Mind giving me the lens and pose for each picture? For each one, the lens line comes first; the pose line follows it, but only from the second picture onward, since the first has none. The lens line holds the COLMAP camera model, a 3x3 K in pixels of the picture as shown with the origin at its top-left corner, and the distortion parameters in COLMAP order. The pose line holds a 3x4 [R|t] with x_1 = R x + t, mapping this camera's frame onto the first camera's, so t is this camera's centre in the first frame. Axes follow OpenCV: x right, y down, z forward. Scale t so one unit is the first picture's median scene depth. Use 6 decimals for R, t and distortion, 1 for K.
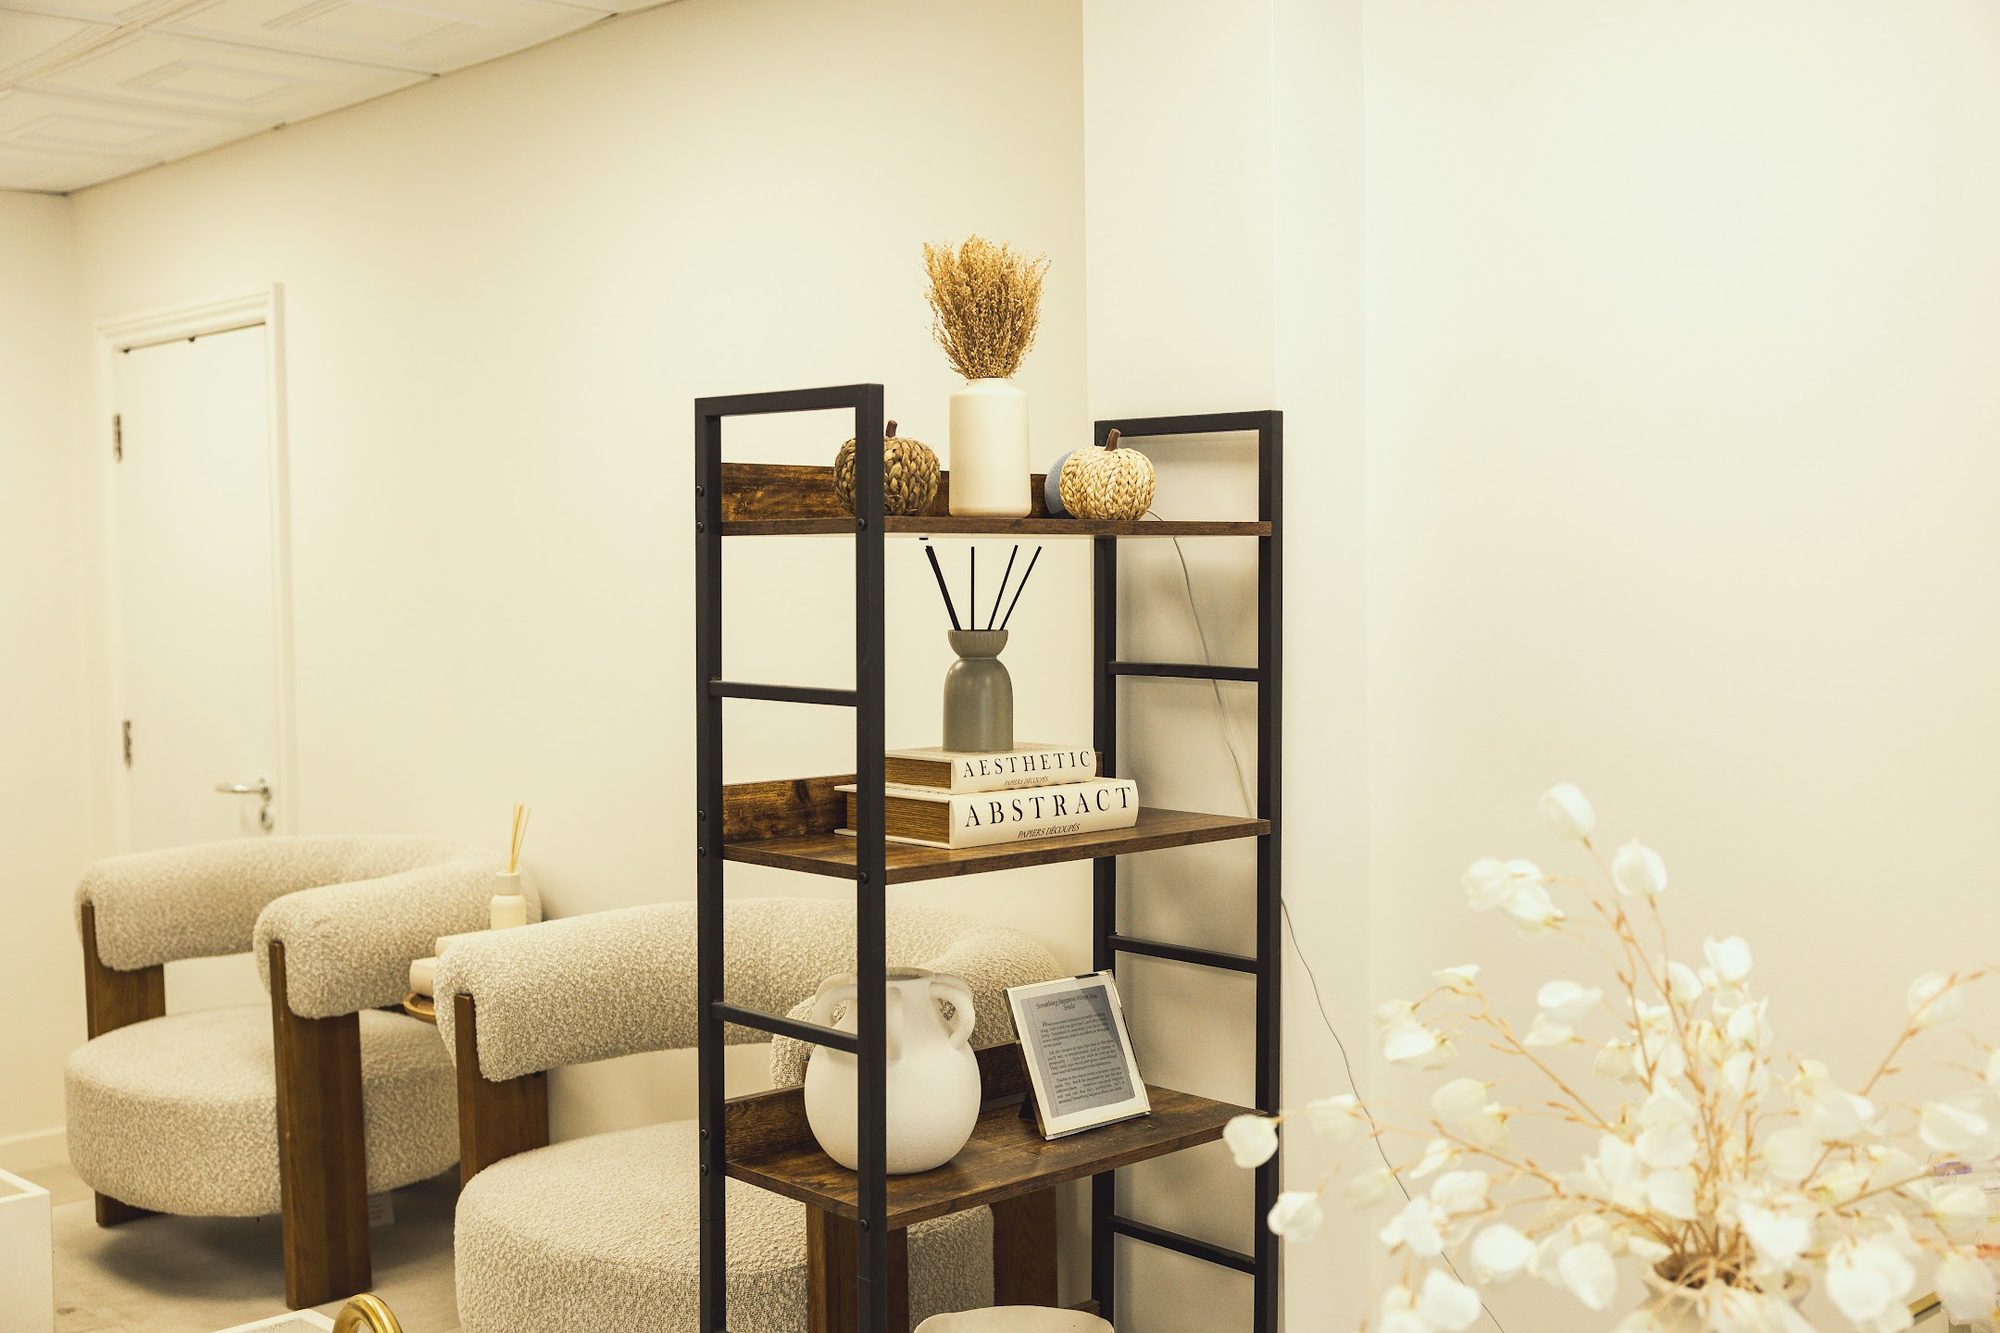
lens RADIAL K [[2021.4, 0, 1000.0], [0, 2021.4, 666.5], [0, 0, 1]] dist [-0.009962, 0.006697]
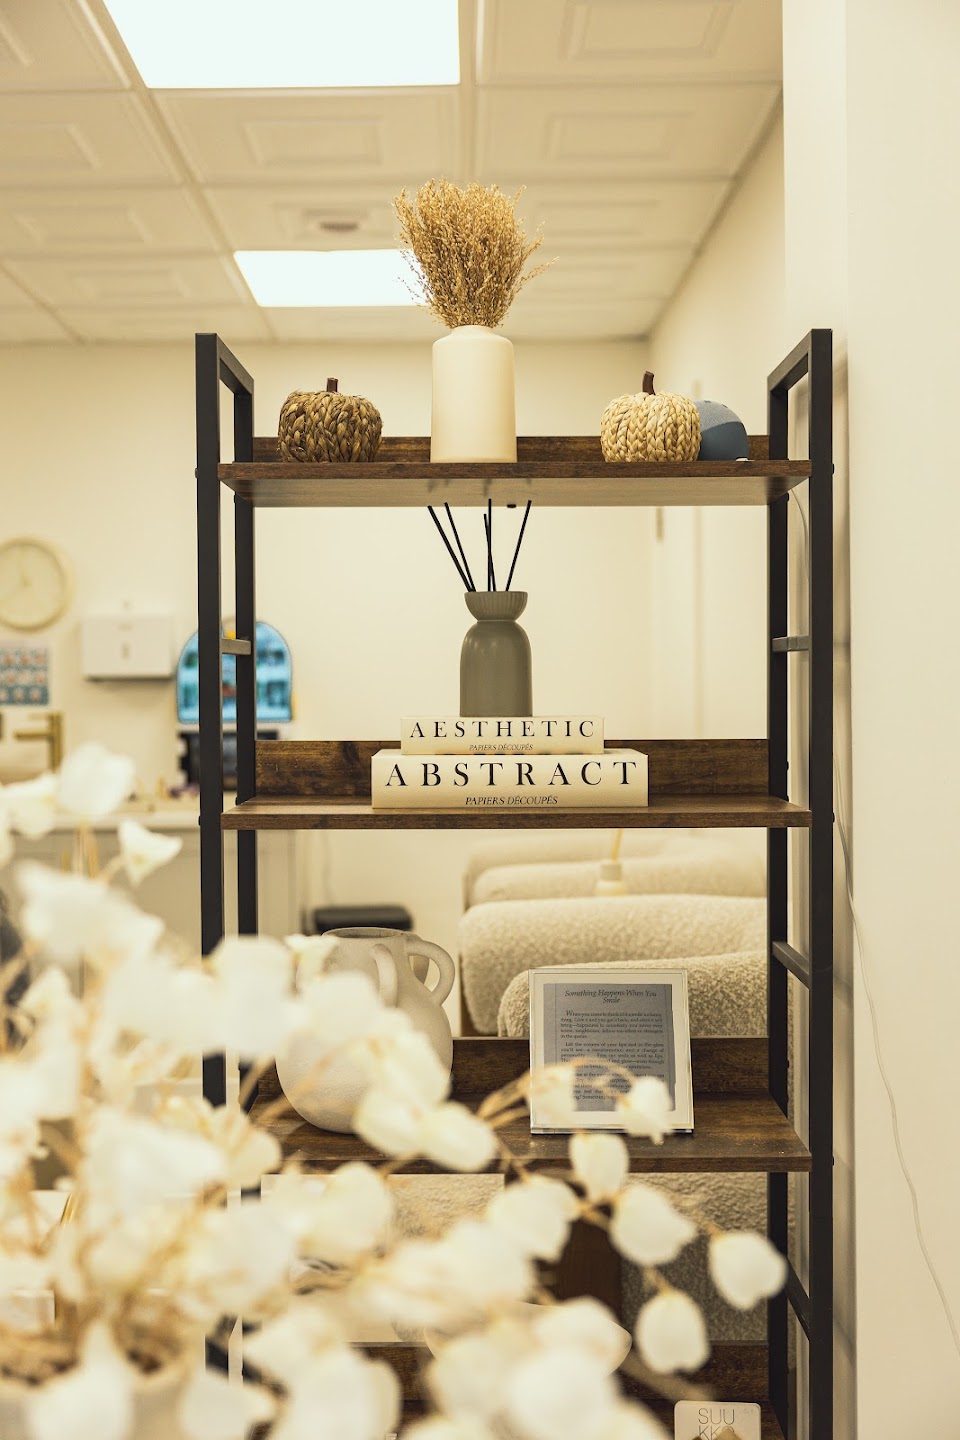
lens RADIAL K [[1686.0, 0, 480.0], [0, 1686.0, 720.0], [0, 0, 1]] dist [0.013110, 0.010468]
pose [[0.756124, 0.019159, -0.654148, 0.521934], [-0.028063, 0.999601, -0.003161, 0.046498], [0.653826, 0.020748, 0.756360, 0.394082]]
